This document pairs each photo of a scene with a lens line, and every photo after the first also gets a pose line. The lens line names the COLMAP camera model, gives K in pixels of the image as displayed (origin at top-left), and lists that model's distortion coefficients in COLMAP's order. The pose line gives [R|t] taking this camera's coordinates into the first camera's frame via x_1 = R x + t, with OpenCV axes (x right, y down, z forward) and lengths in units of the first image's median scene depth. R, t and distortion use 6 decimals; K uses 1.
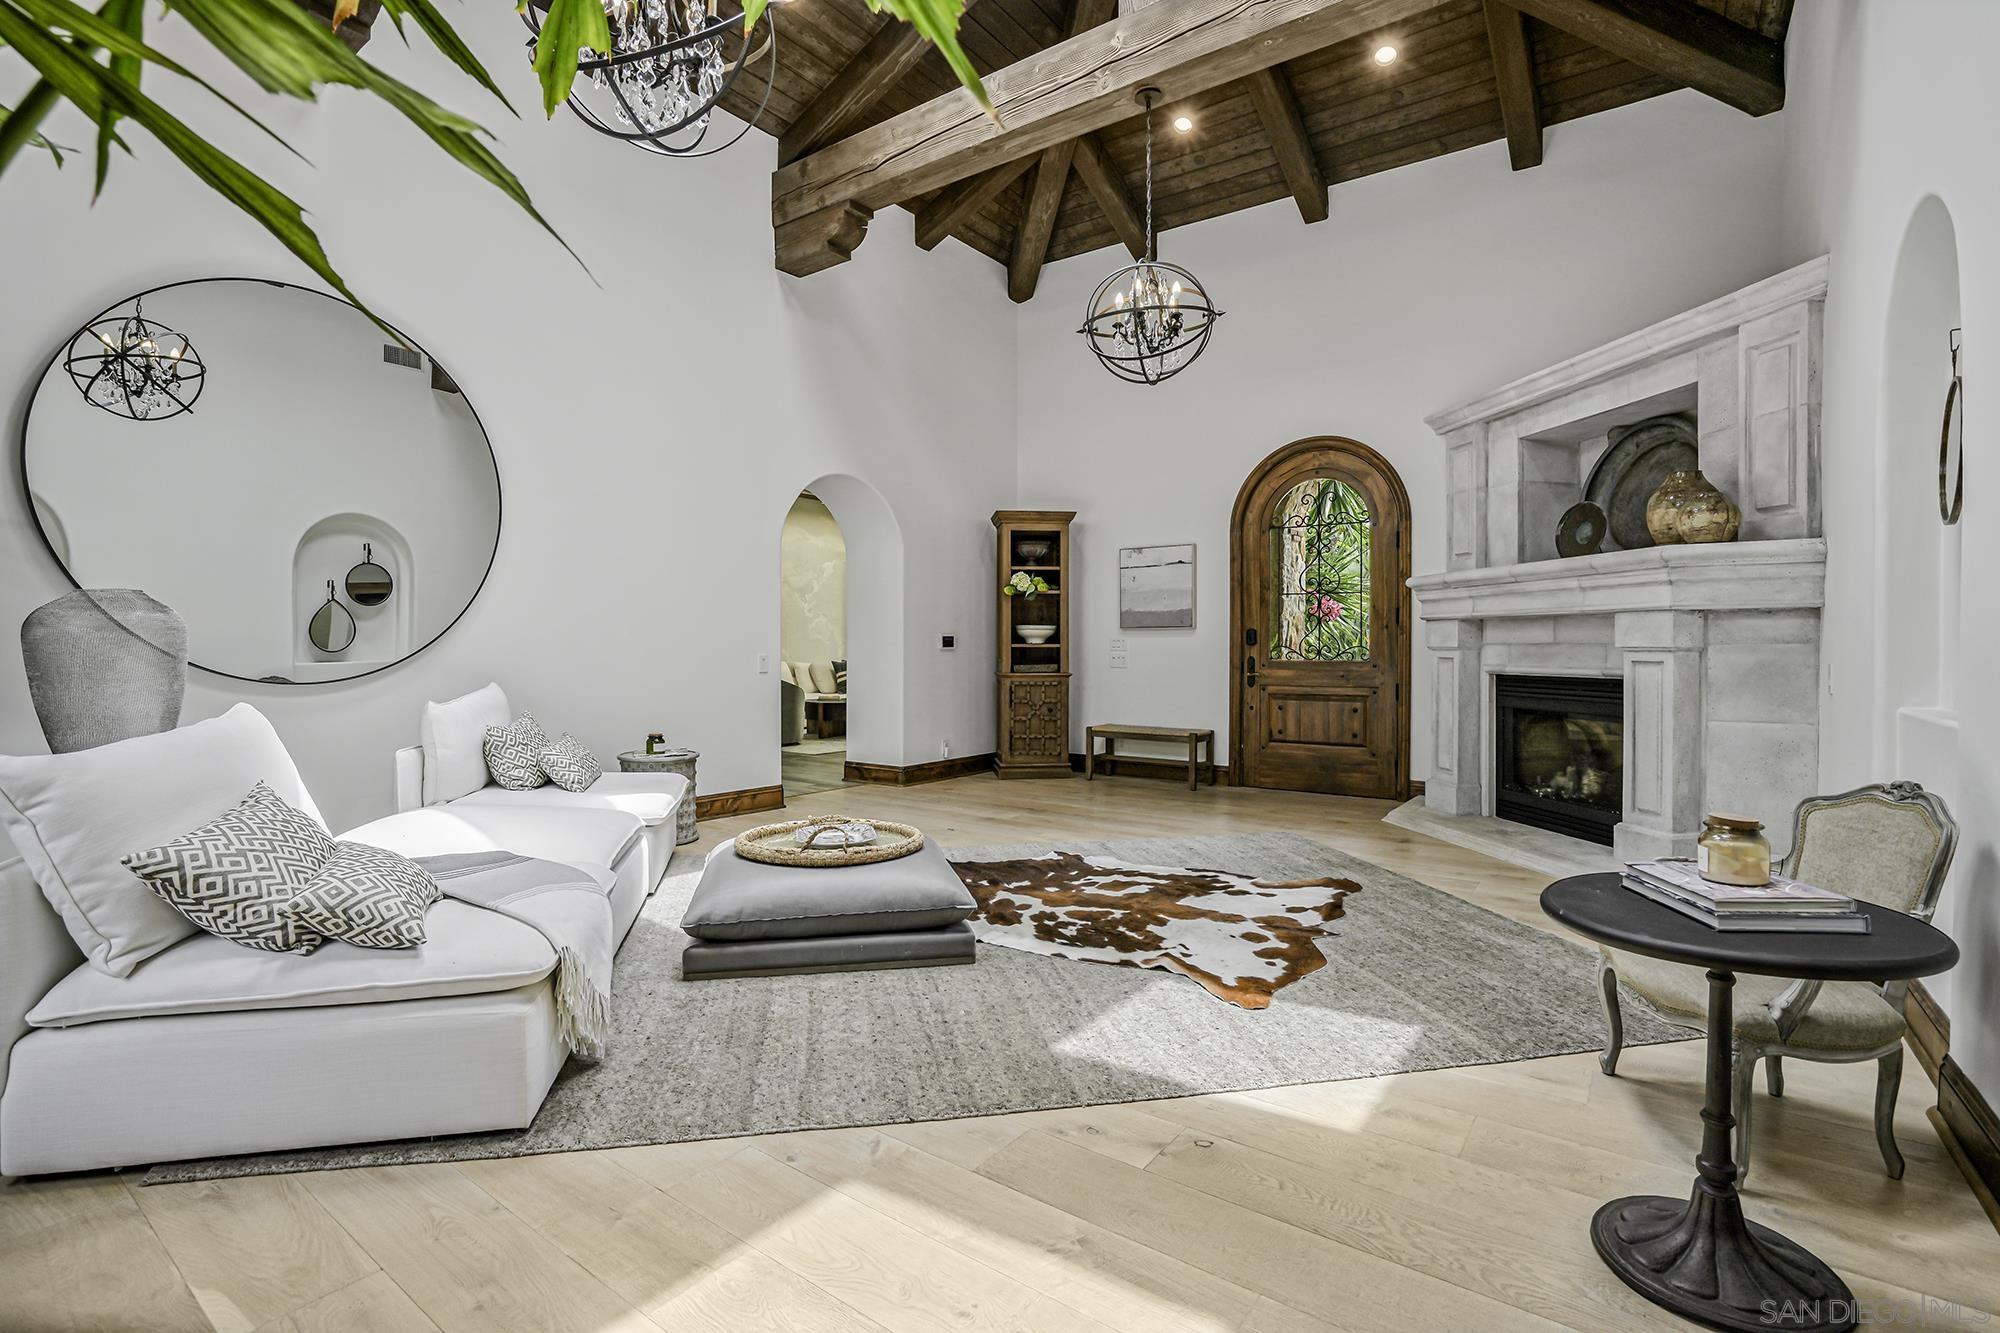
lens RADIAL K [[941.8, 0, 999.5], [0, 941.8, 644.5], [0, 0, 1]] dist [-0.032452, 0.000350]
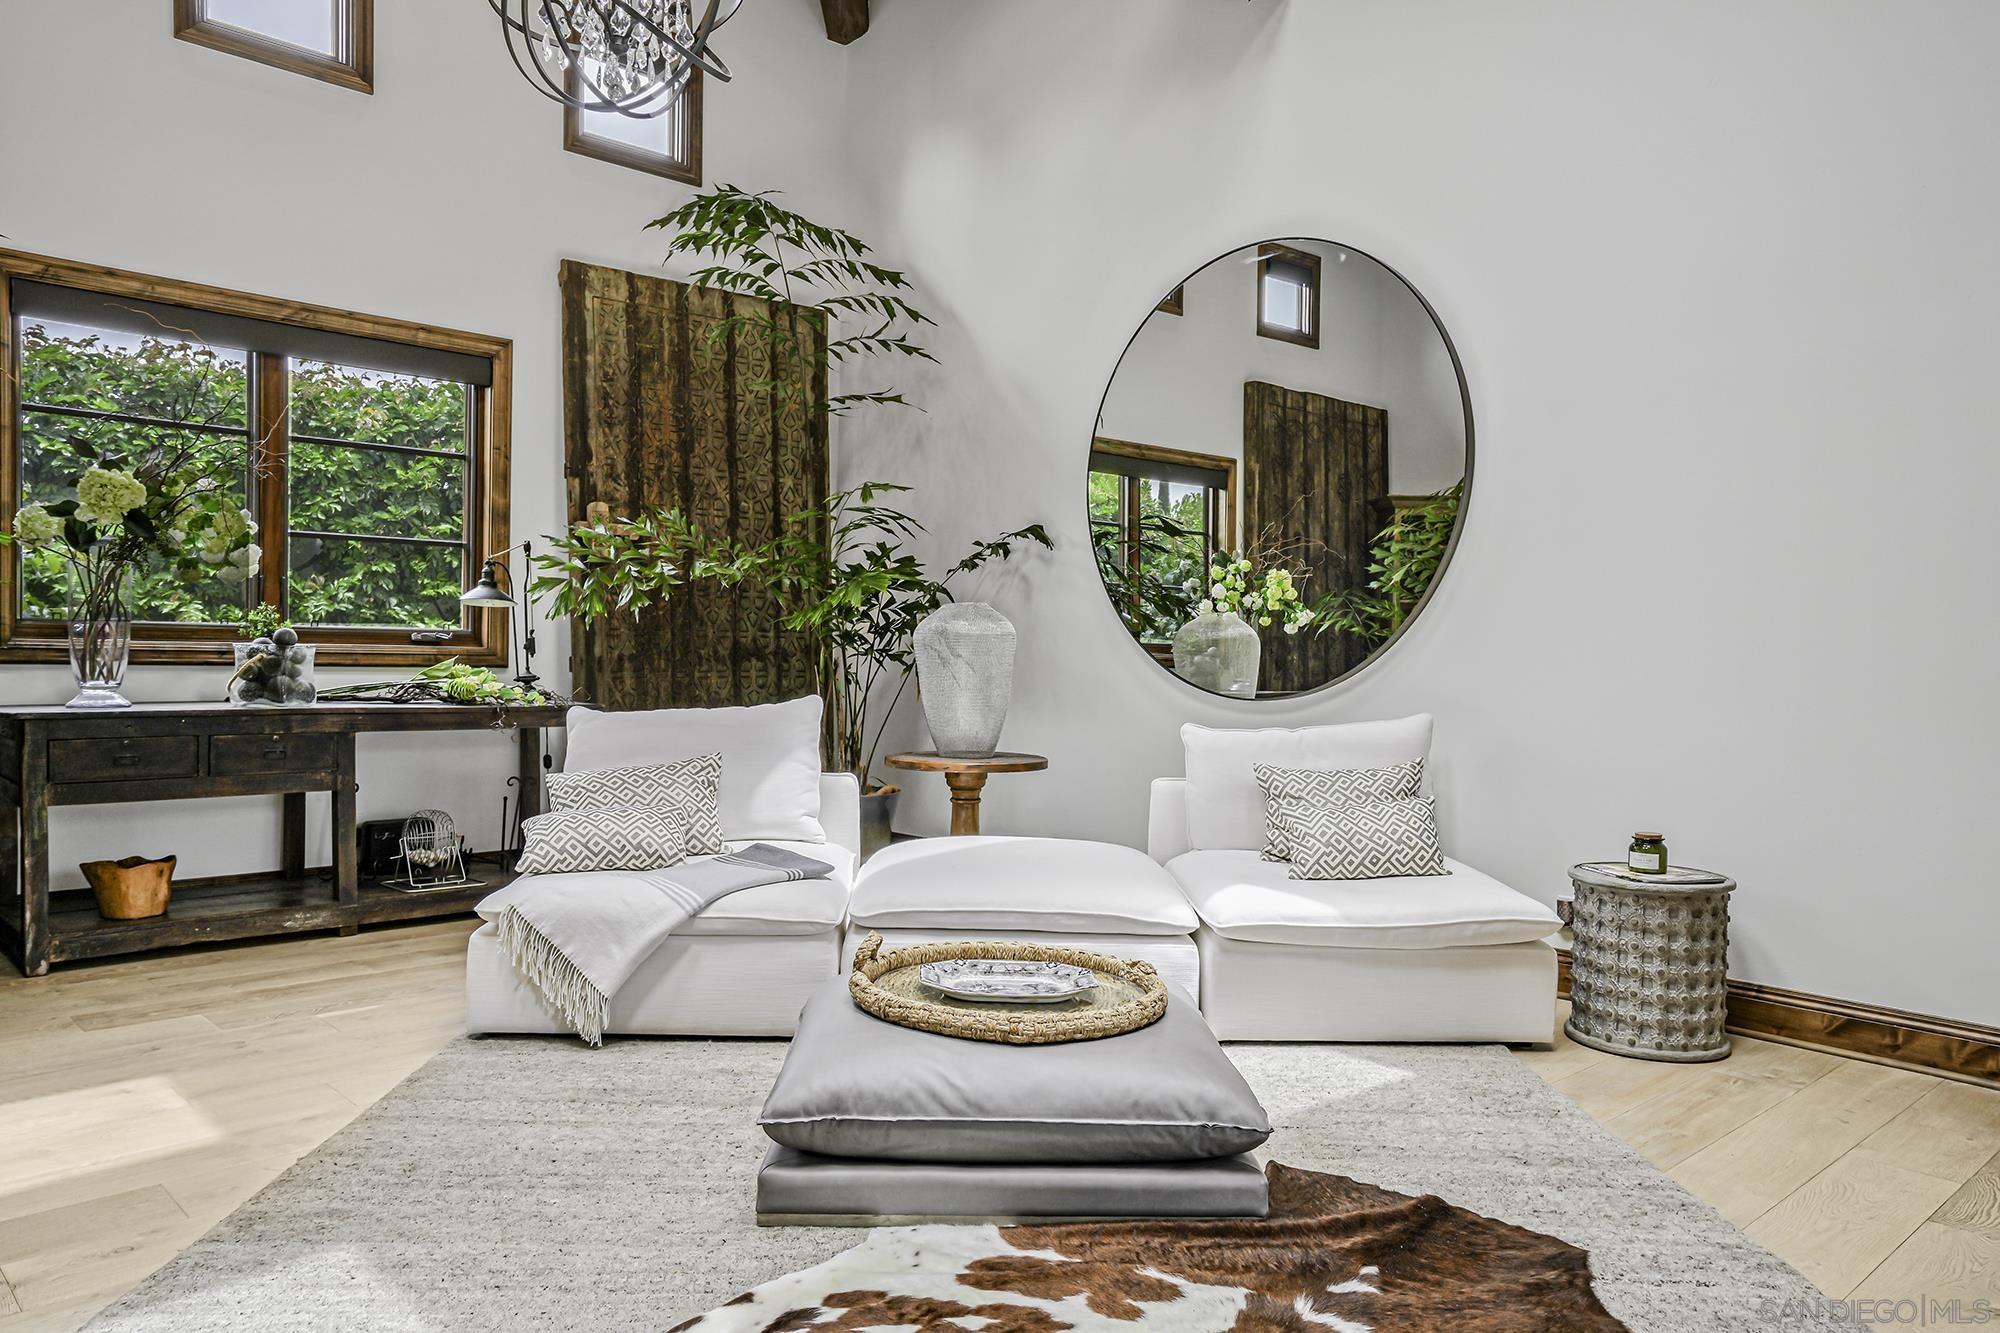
lens RADIAL K [[1397.8, 0, 988.3], [0, 1397.8, 669.0], [0, 0, 1]] dist [0.006797, 0.002251]
pose [[-0.183426, 0.010259, -0.982980, 0.416739], [-0.021068, 0.999675, 0.014364, 0.001176], [0.982808, 0.023344, -0.183150, 0.712745]]
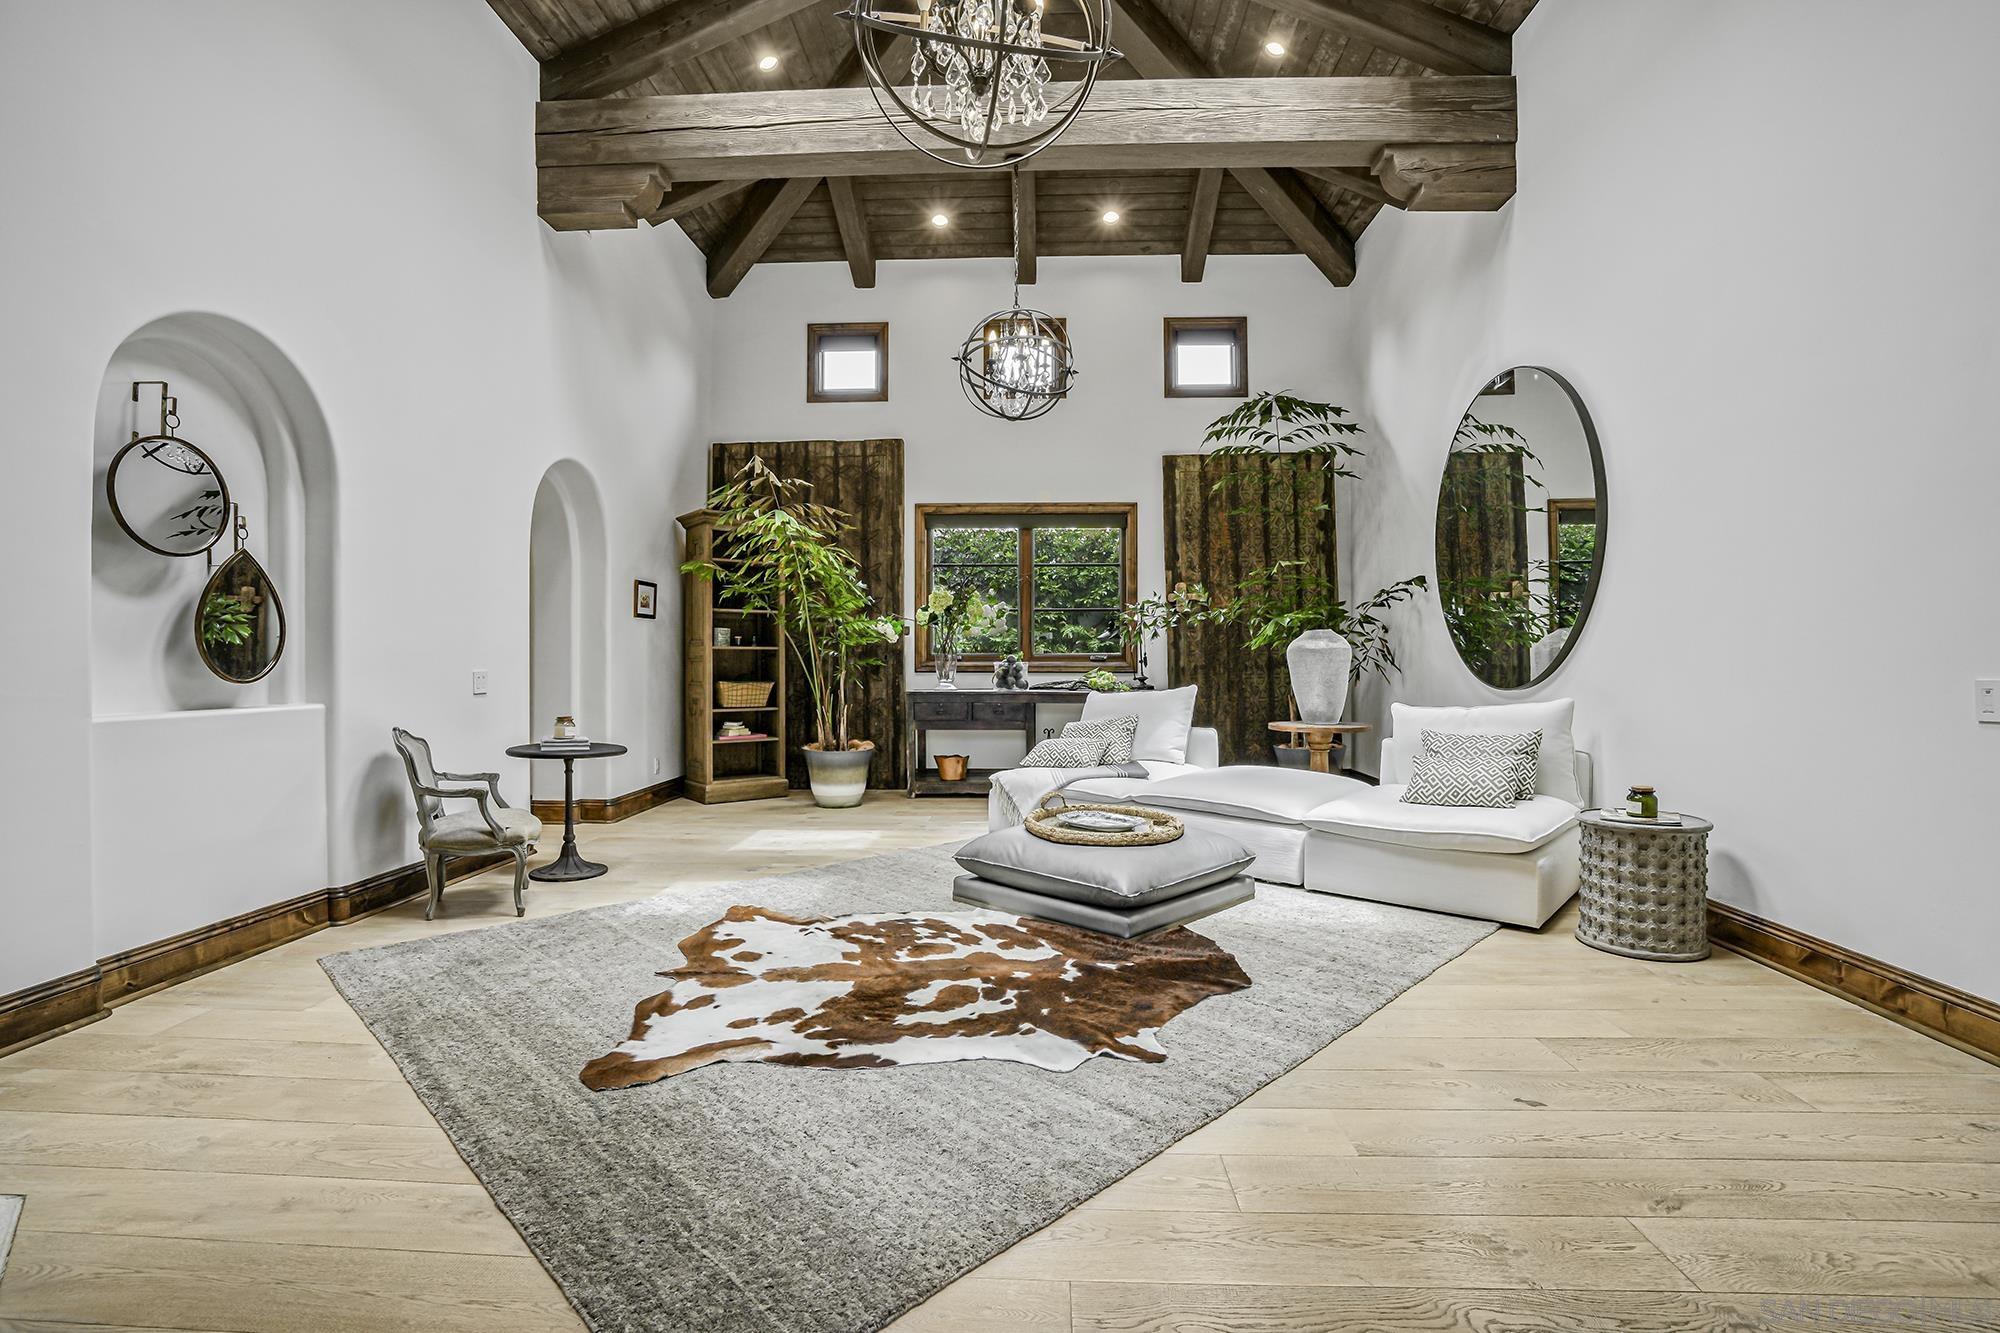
lens RADIAL K [[941.8, 0, 999.5], [0, 941.8, 644.5], [0, 0, 1]] dist [-0.032452, 0.000350]
pose [[-0.833485, -0.008999, -0.552468, 0.361202], [-0.001460, 0.999900, -0.014085, 0.001444], [0.552540, -0.010933, -0.833415, 1.190760]]
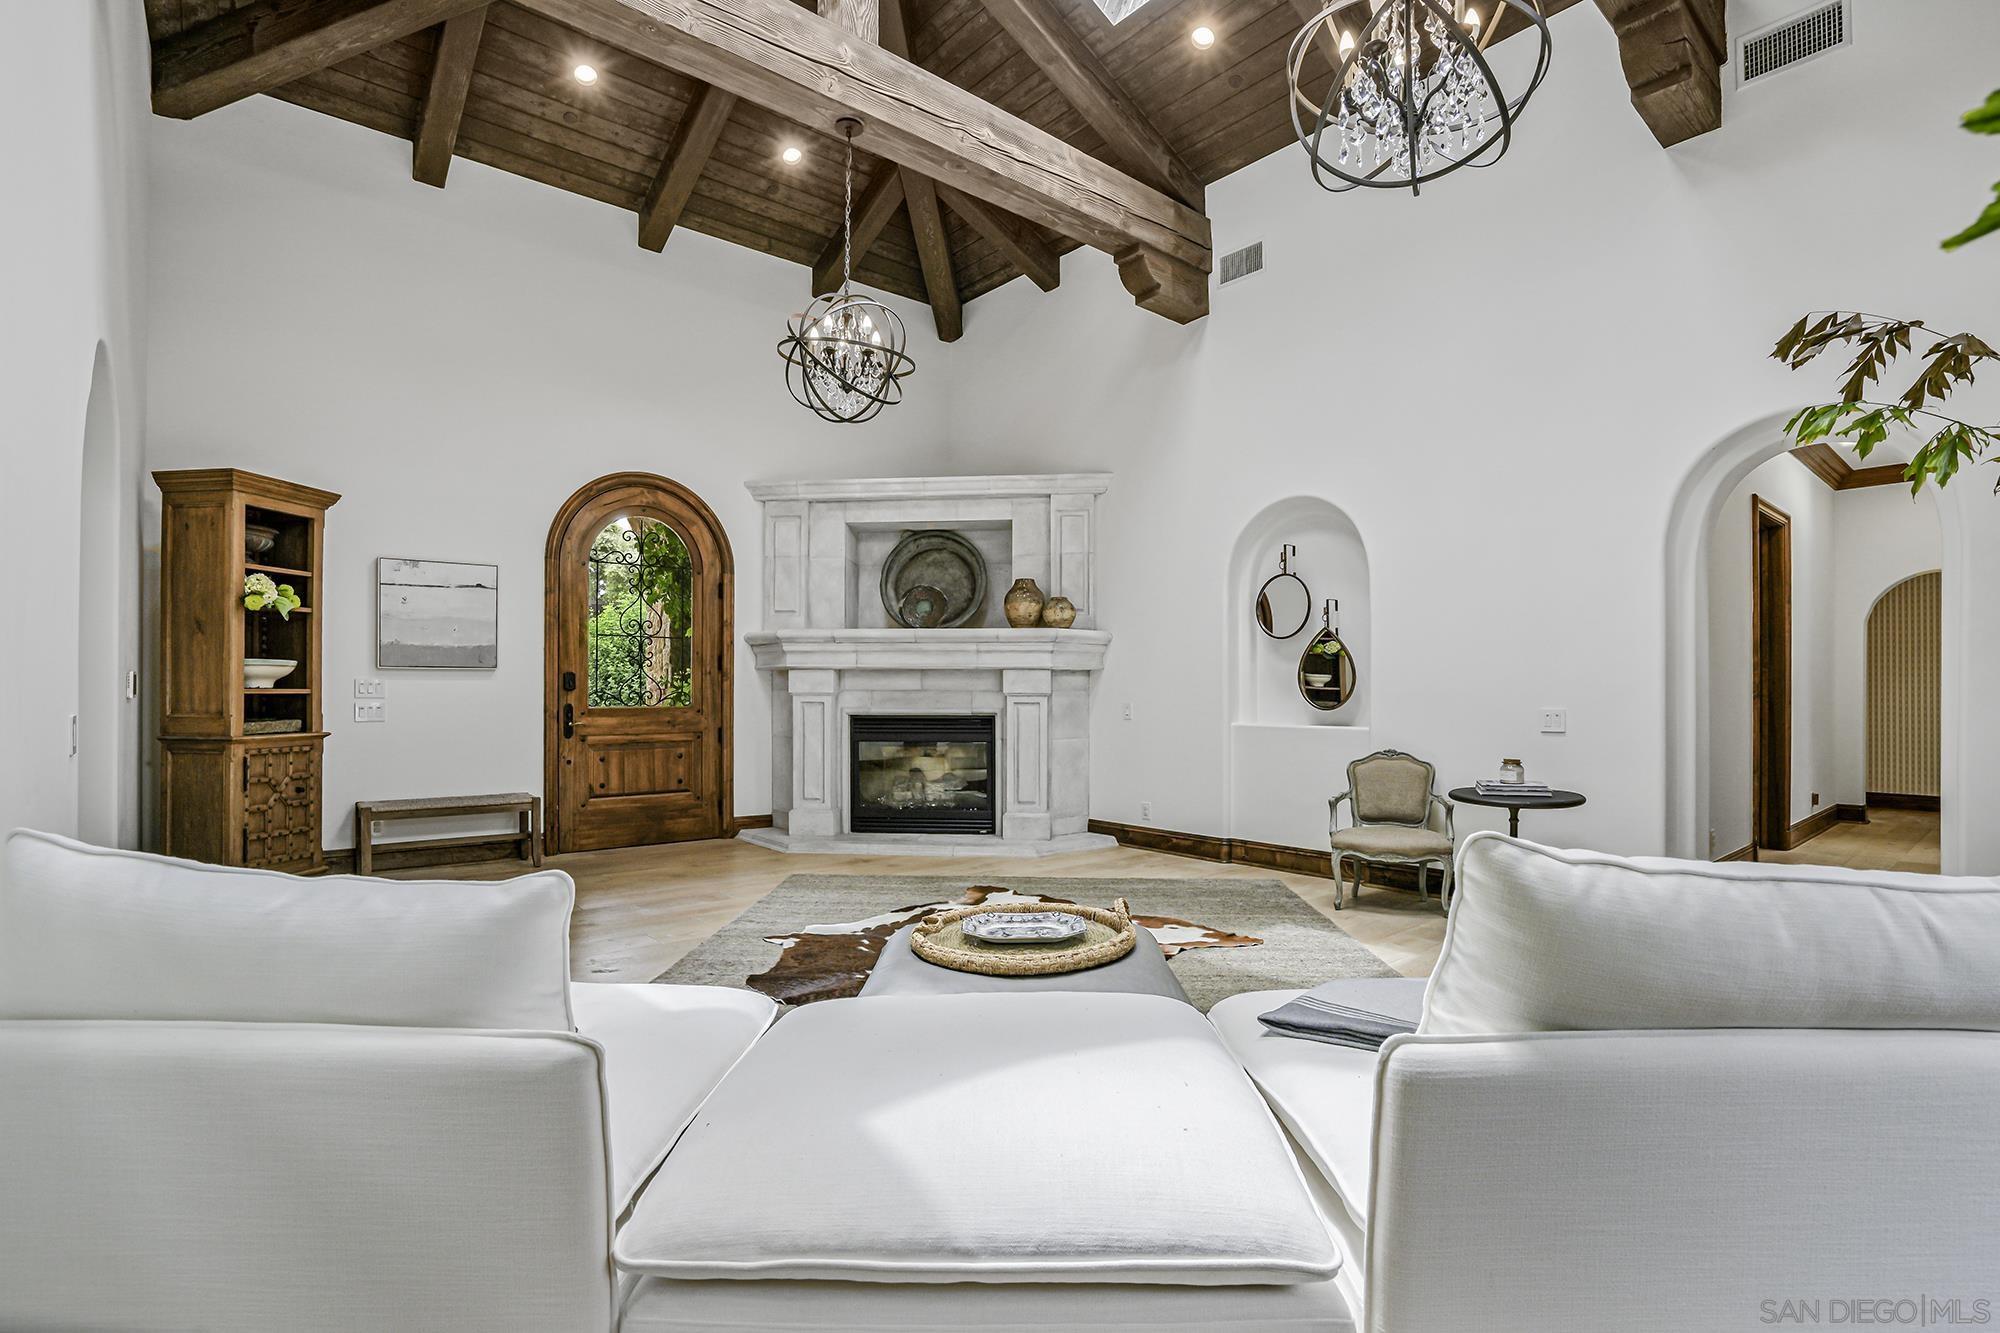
lens RADIAL K [[959.5, 0, 1000.0], [0, 959.5, 666.5], [0, 0, 1]] dist [-0.034195, 0.000055]
pose [[0.245447, 0.022354, 0.969152, -0.629417], [-0.004117, 0.999749, -0.022017, -0.004685], [-0.969401, 0.001414, 0.245478, 0.502048]]
